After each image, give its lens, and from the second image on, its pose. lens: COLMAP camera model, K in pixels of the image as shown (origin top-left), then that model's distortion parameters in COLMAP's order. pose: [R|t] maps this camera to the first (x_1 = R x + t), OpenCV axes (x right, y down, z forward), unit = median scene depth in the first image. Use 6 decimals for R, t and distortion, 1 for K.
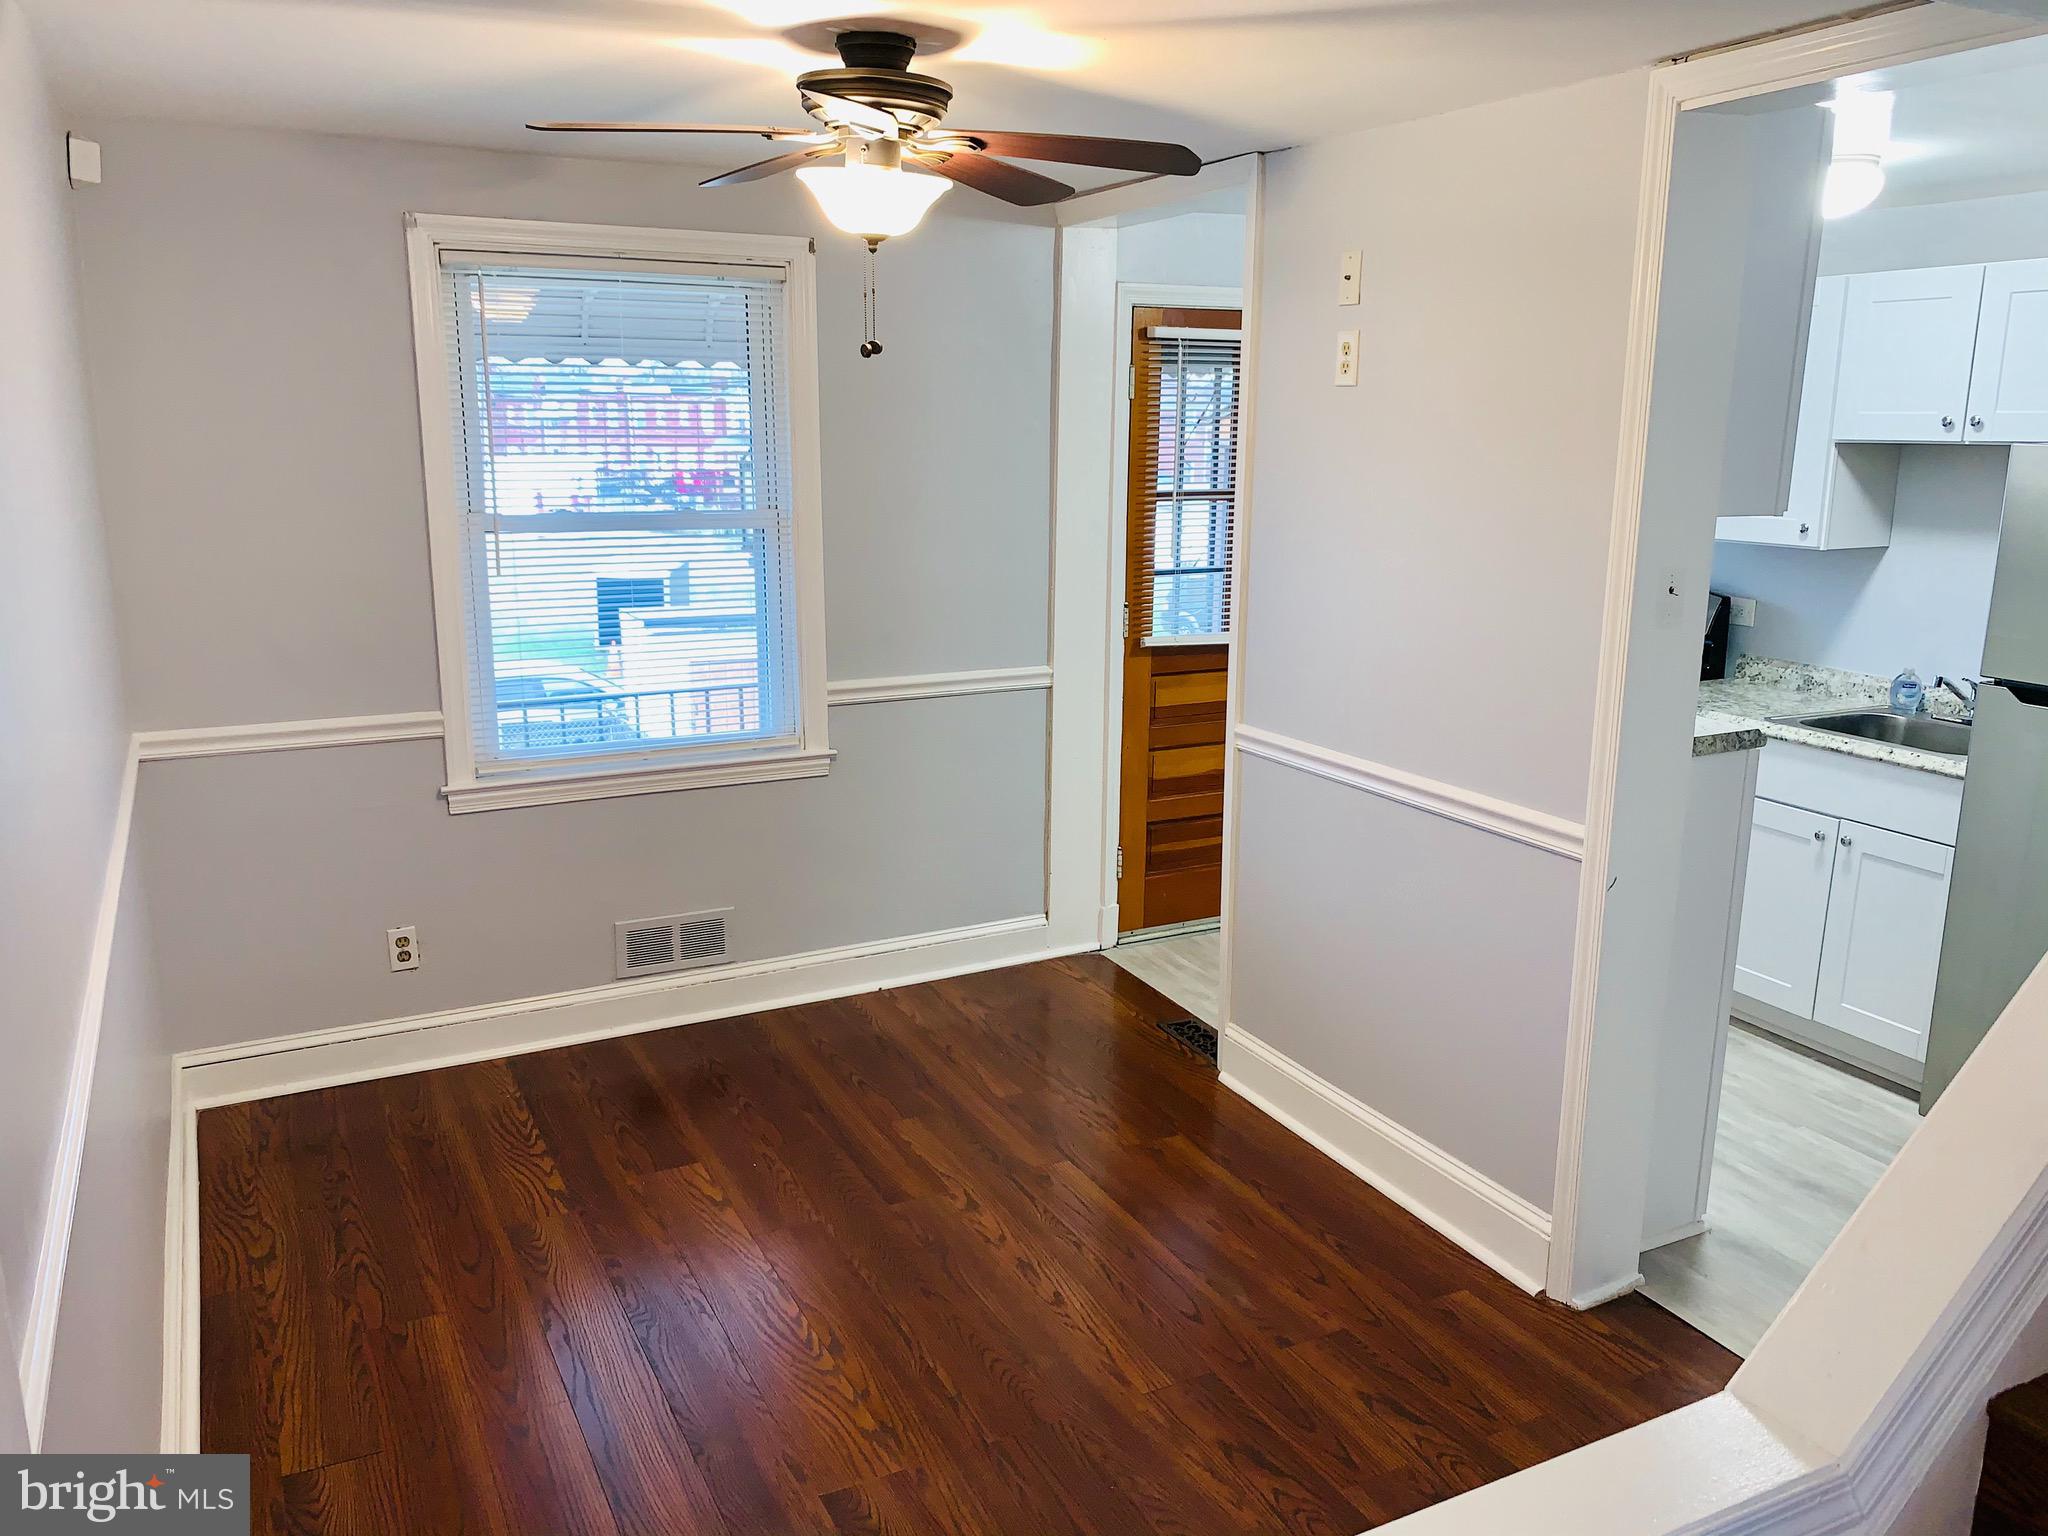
lens RADIAL K [[1578.0, 0, 1031.9], [0, 1578.0, 768.2], [0, 0, 1]] dist [0.030386, -0.031703]
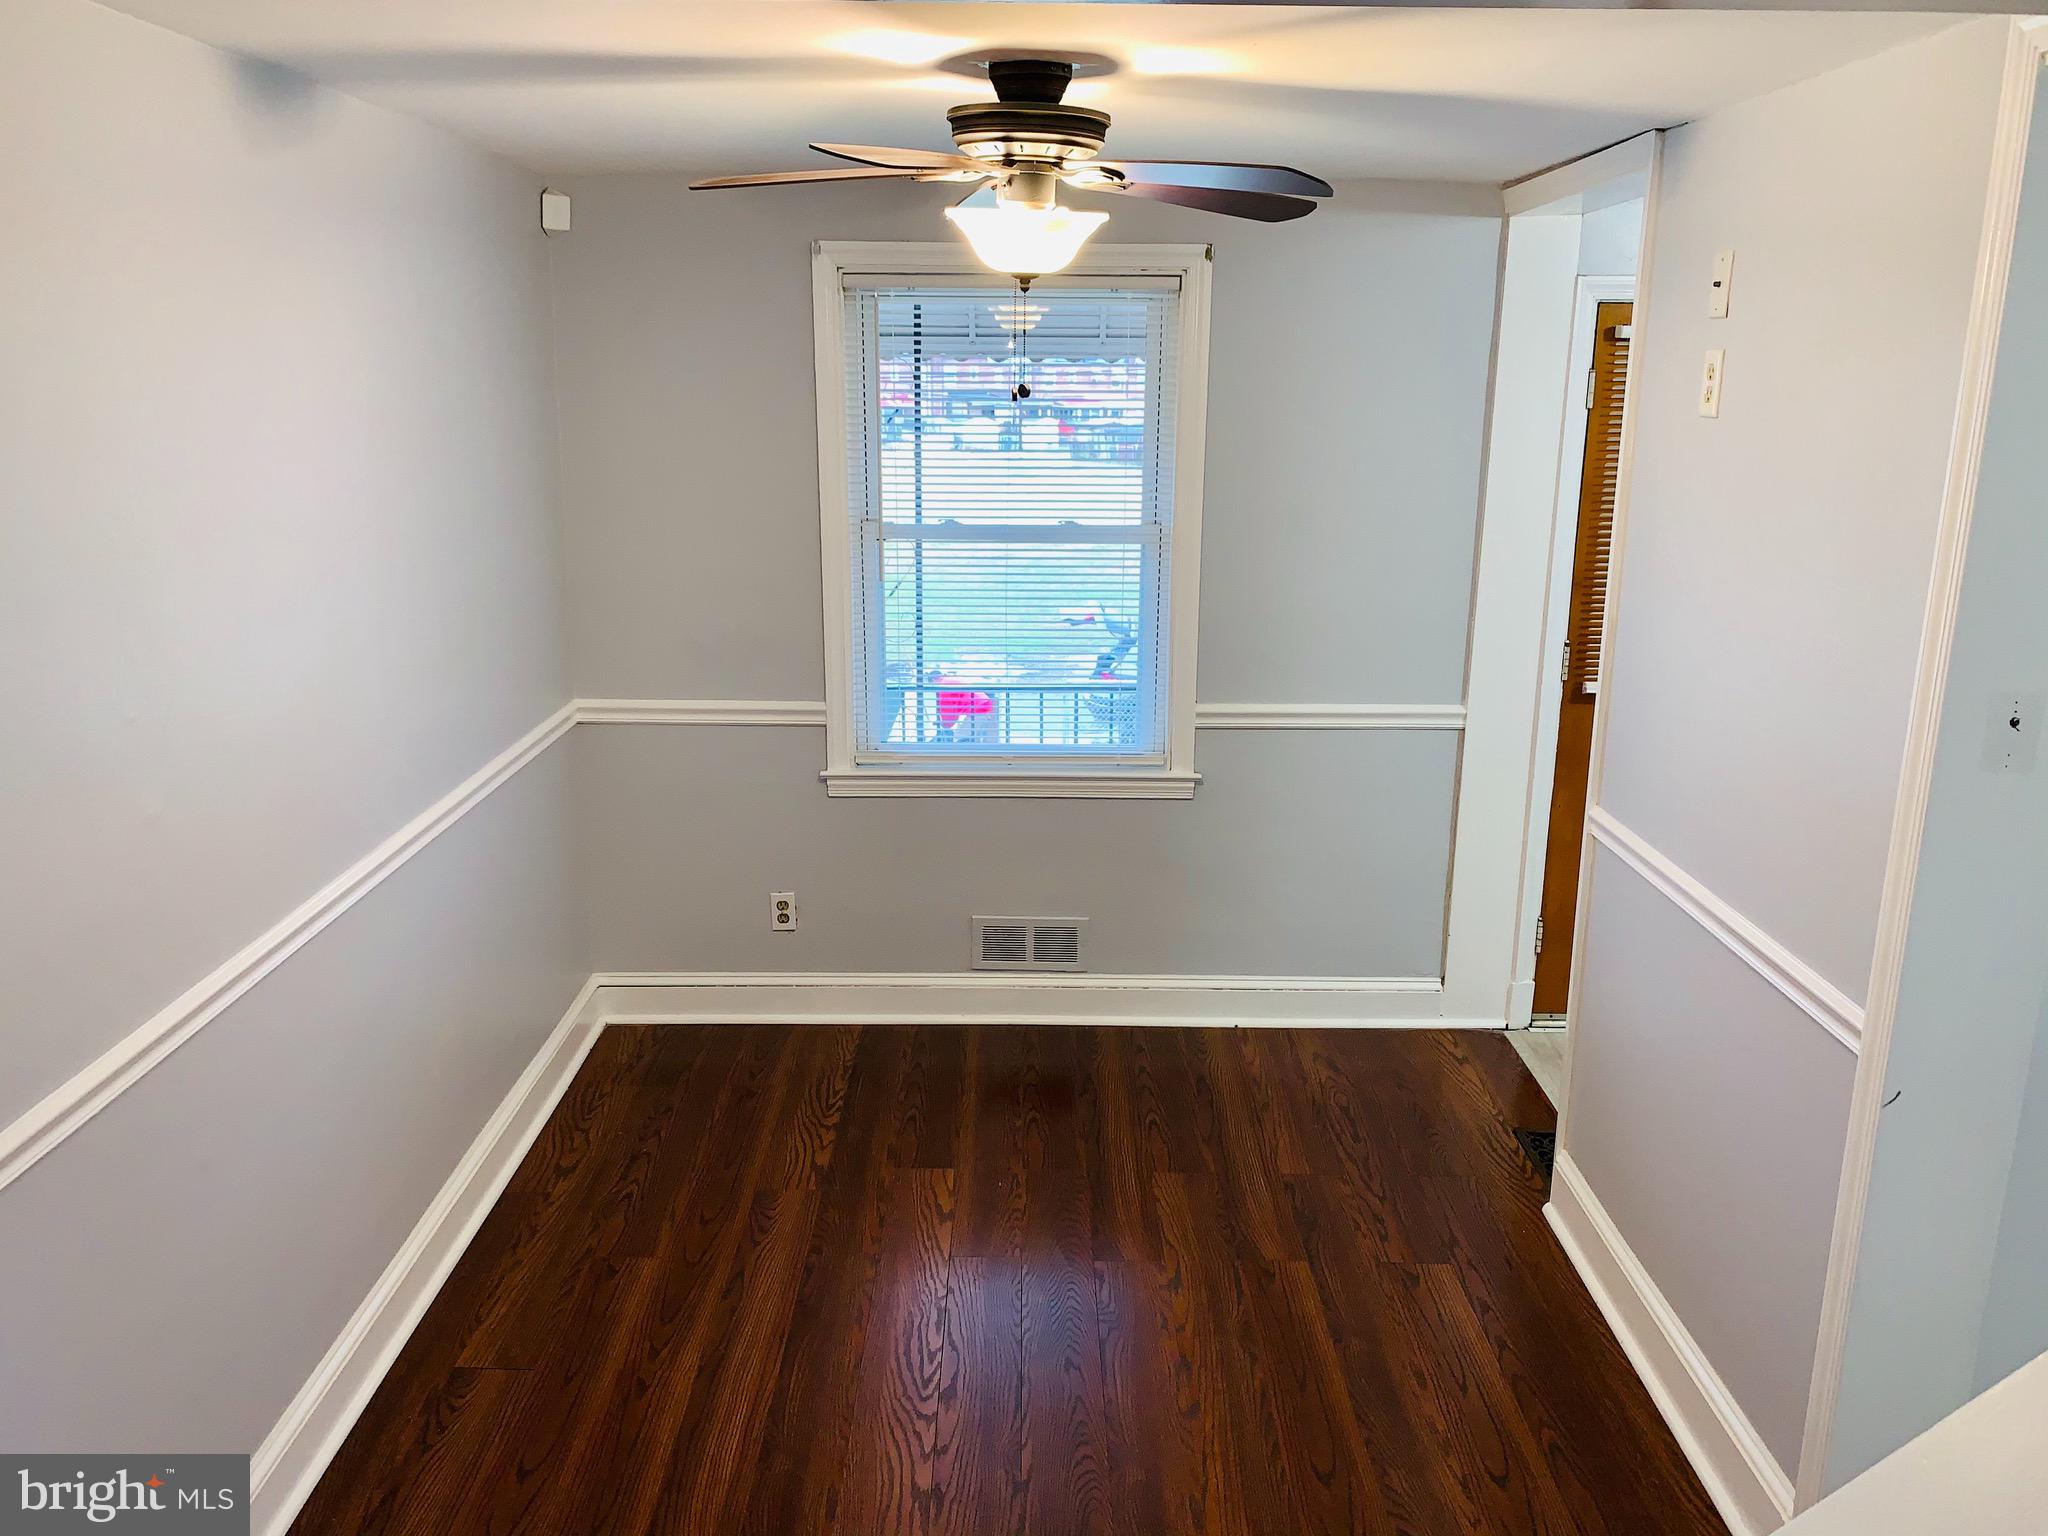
lens RADIAL K [[1578.0, 0, 1013.2], [0, 1578.0, 761.7], [0, 0, 1]] dist [0.030386, -0.031703]
pose [[0.884665, 0.111765, -0.452633, 0.237042], [-0.102781, 0.993709, 0.044484, -0.056763], [0.454757, 0.007169, 0.890587, 0.098906]]
